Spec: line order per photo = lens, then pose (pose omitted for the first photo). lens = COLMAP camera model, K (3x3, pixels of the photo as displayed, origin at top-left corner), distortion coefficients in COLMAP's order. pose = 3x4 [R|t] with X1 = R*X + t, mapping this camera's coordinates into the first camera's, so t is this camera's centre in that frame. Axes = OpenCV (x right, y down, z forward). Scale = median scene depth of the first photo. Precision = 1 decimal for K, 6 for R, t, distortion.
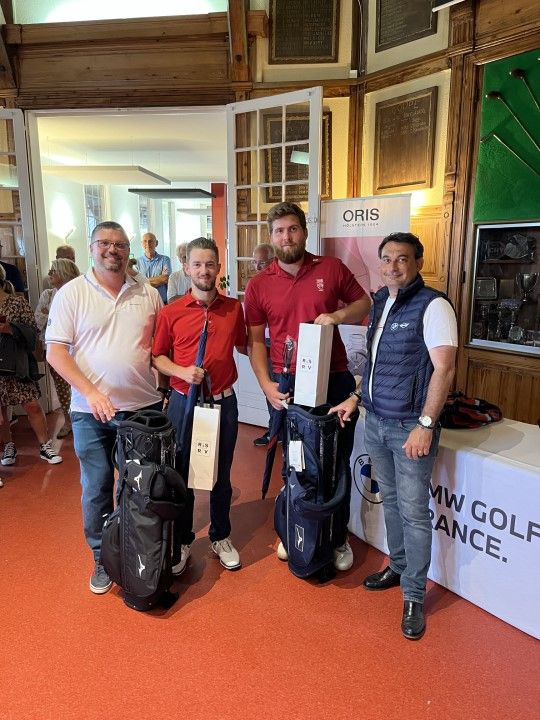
lens RADIAL K [[555.5, 0, 271.8], [0, 555.5, 369.9], [0, 0, 1]] dist [0.058868, -0.085368]
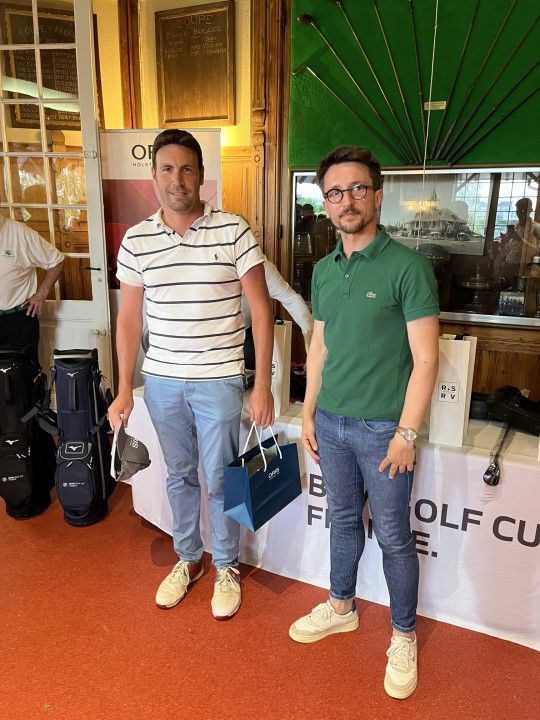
lens RADIAL K [[555.5, 0, 275.2], [0, 555.5, 365.7], [0, 0, 1]] dist [0.058868, -0.085368]
pose [[0.873993, -0.111524, 0.472967, -0.110304], [0.080630, 0.993098, 0.085172, -0.029706], [-0.479202, -0.036305, 0.876954, 0.217160]]
